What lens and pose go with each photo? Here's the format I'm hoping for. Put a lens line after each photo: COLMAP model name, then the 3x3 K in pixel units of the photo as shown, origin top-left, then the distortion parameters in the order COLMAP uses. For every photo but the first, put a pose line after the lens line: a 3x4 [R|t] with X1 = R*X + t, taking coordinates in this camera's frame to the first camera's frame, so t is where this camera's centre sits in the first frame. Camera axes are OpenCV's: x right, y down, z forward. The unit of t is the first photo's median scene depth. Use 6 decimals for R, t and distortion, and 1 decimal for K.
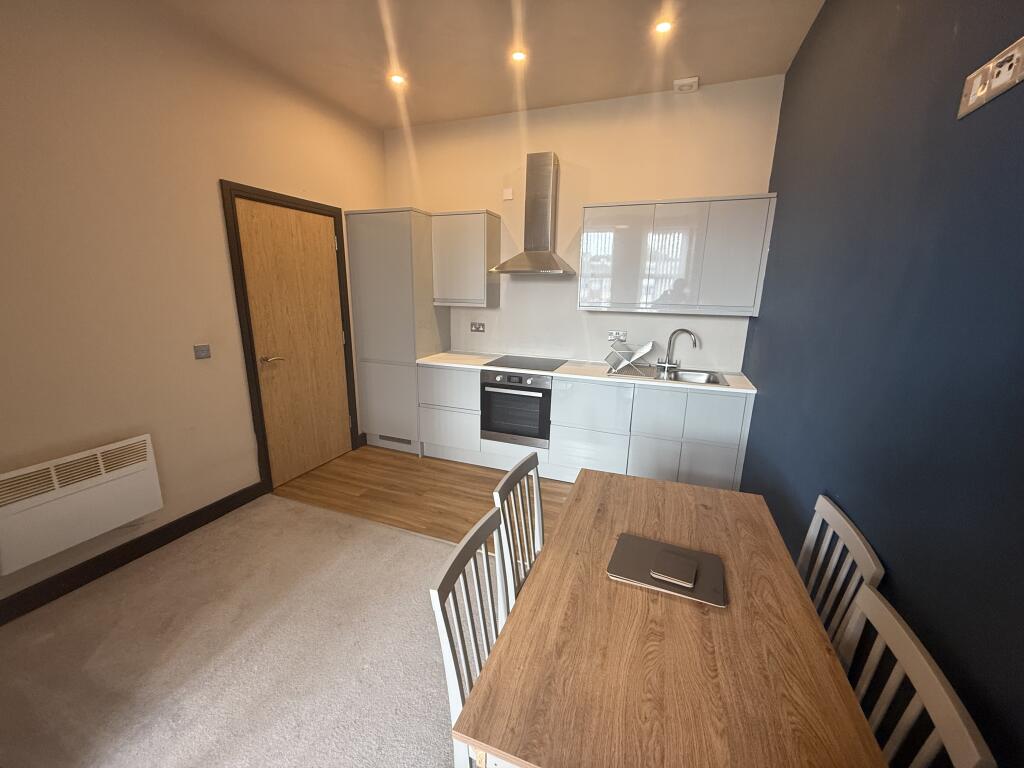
lens RADIAL K [[406.4, 0, 510.4], [0, 406.4, 383.3], [0, 0, 1]] dist [-0.000107, 0.000174]
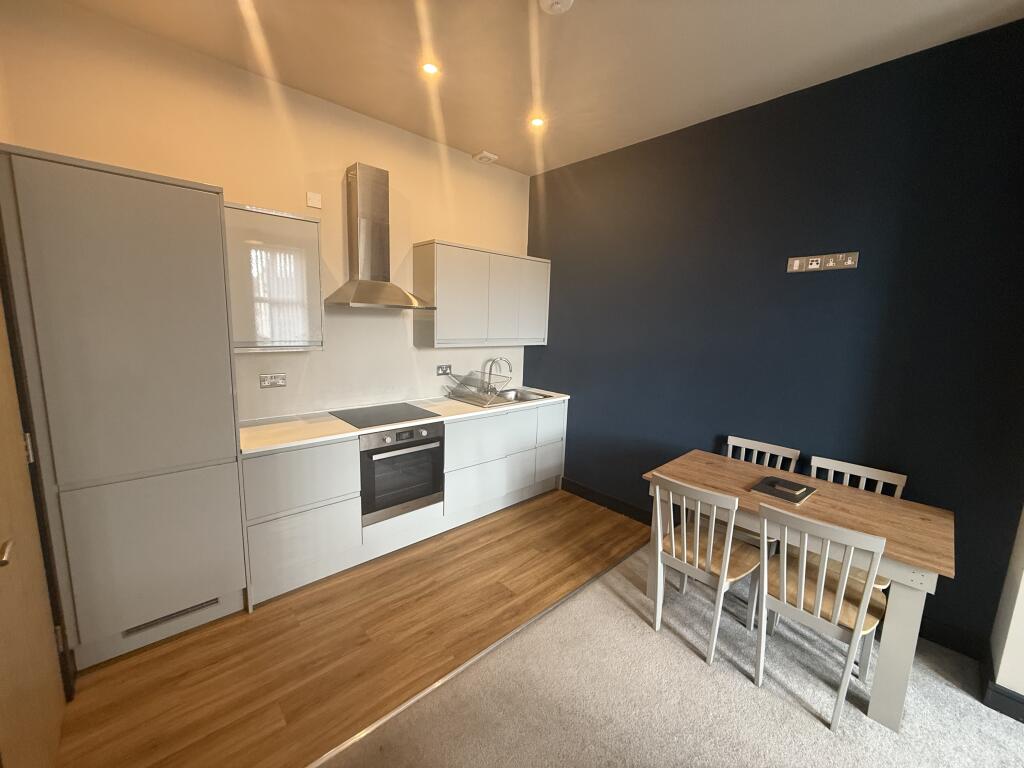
lens RADIAL K [[407.3, 0, 510.0], [0, 407.3, 383.3], [0, 0, 1]] dist [0.000627, -0.000099]
pose [[0.443773, -0.139768, 0.885172, -0.640930], [0.182081, 0.981221, 0.063649, -0.133638], [-0.877446, 0.132927, 0.460889, 0.435973]]
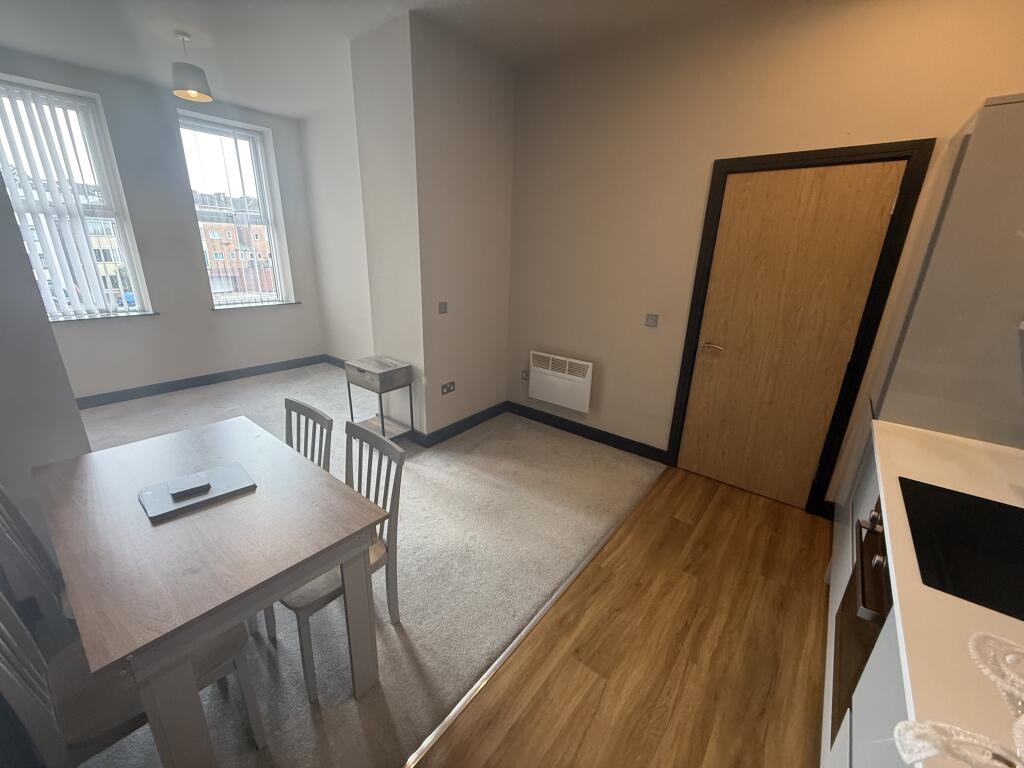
lens RADIAL K [[407.3, 0, 510.0], [0, 407.3, 383.3], [0, 0, 1]] dist [0.000627, -0.000099]
pose [[-0.302946, 0.277065, -0.911844, 0.423071], [-0.250335, 0.900071, 0.356658, -0.191450], [0.919541, 0.336315, -0.203314, 0.750274]]
